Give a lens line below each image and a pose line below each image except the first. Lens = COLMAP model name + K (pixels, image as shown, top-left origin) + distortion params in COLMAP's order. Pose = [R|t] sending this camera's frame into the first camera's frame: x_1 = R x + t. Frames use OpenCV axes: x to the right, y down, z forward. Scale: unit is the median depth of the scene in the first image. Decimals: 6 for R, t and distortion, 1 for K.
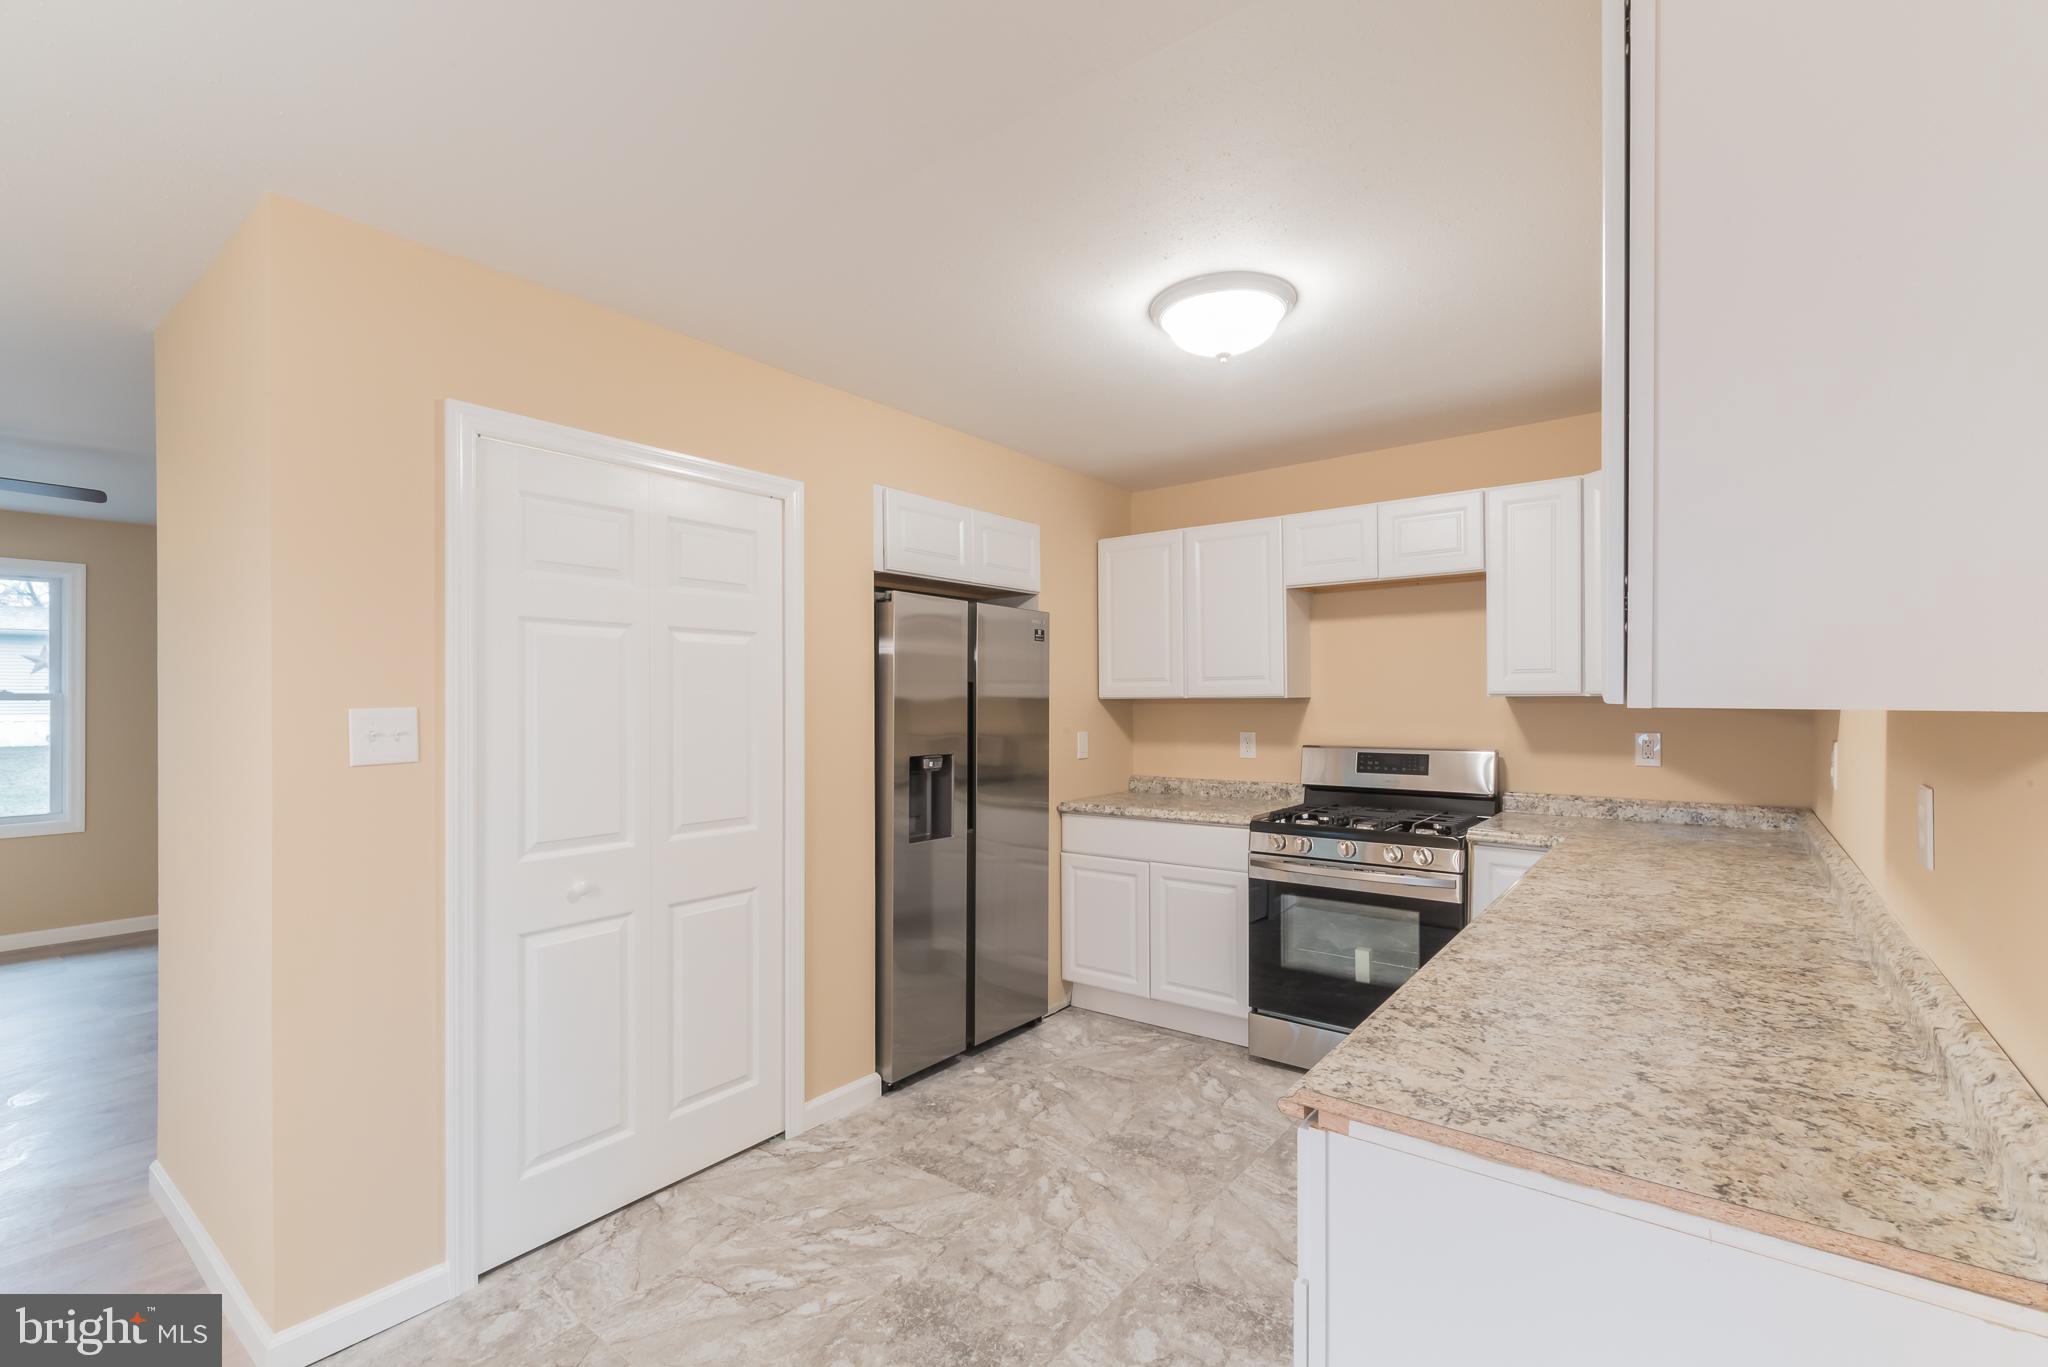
lens RADIAL K [[906.6, 0, 1042.5], [0, 906.6, 700.3], [0, 0, 1]] dist [0.001795, -0.000861]
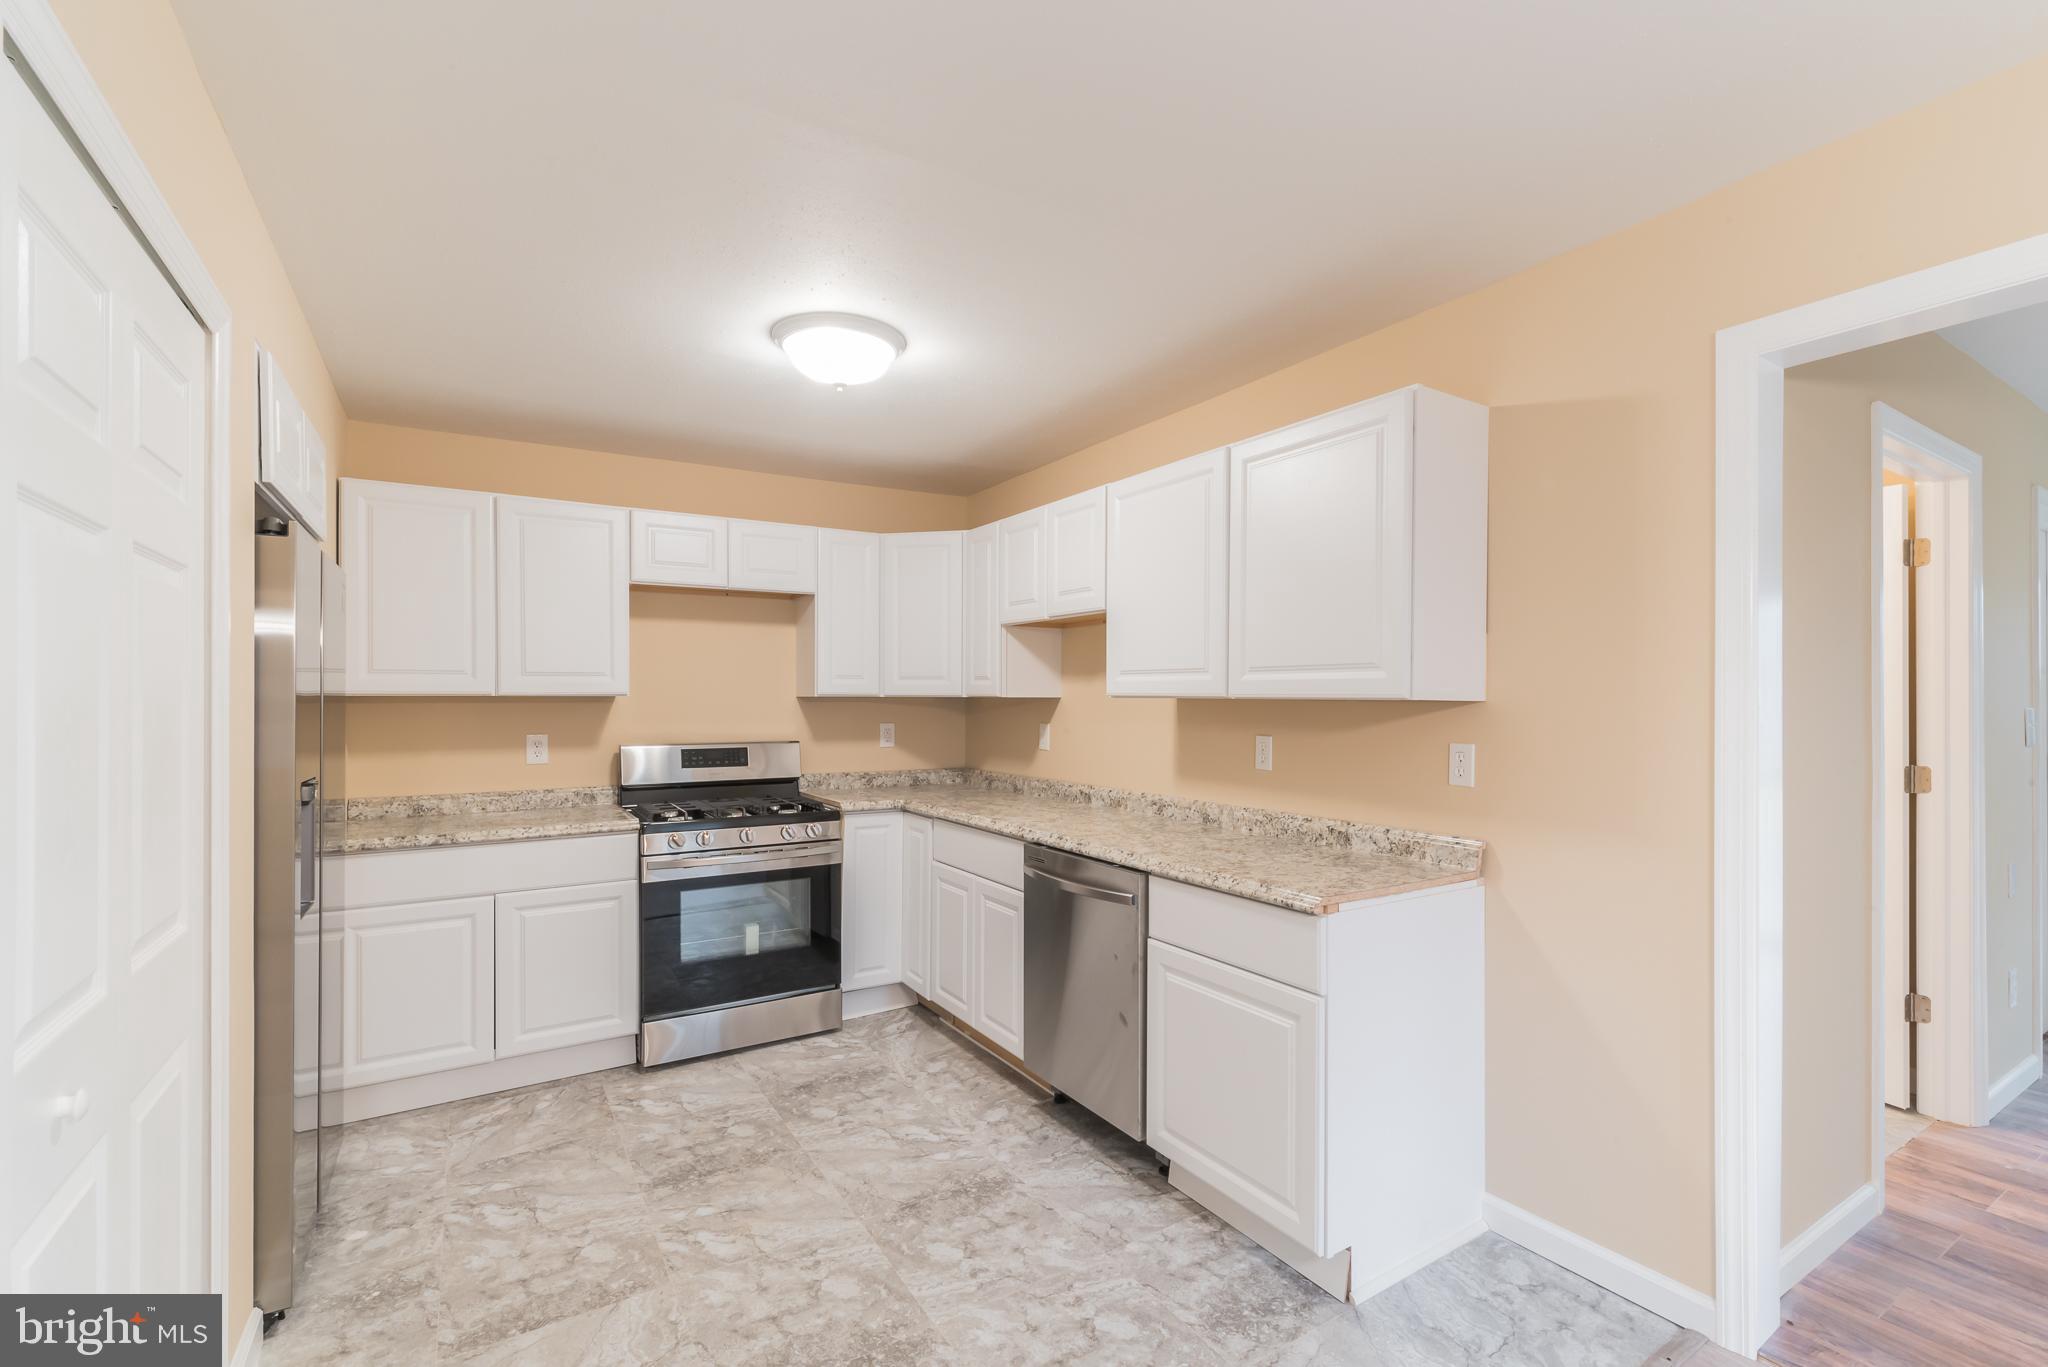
lens RADIAL K [[906.6, 0, 1041.9], [0, 906.6, 698.8], [0, 0, 1]] dist [0.001795, -0.000861]
pose [[0.344820, 0.005923, 0.938650, -0.541695], [-0.000734, 0.999981, -0.006041, 0.005987], [-0.938669, 0.001394, 0.344818, 0.278485]]
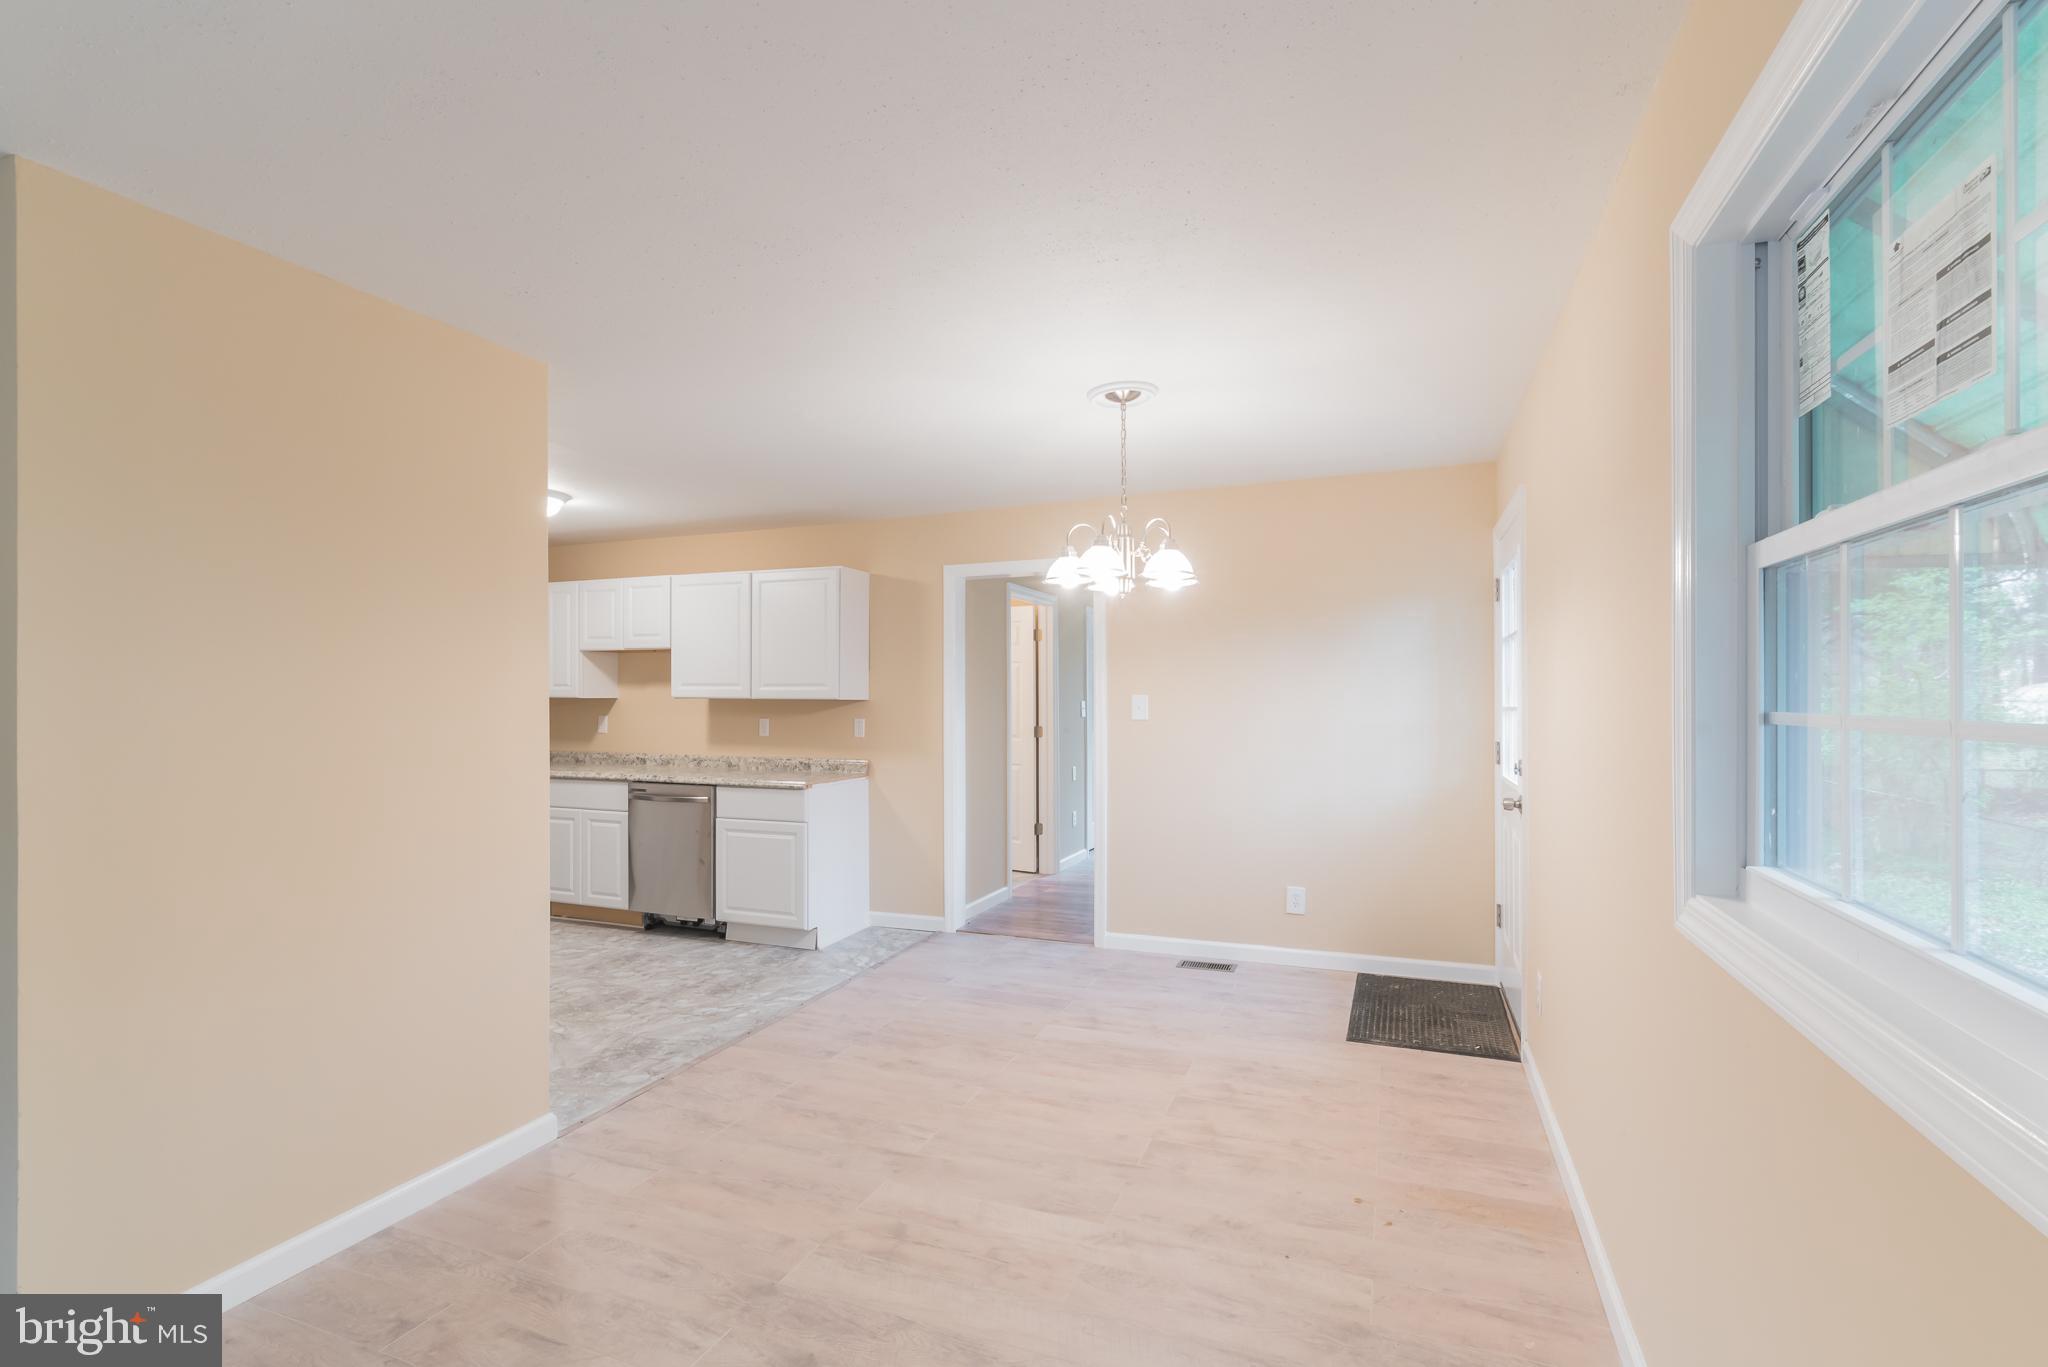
lens RADIAL K [[906.6, 0, 1023.5], [0, 906.6, 696.7], [0, 0, 1]] dist [0.001795, -0.000861]
pose [[-0.256277, 0.005459, 0.966588, -1.397090], [0.005765, 0.999975, -0.004119, 0.006003], [-0.966586, 0.004517, -0.256302, 0.345756]]
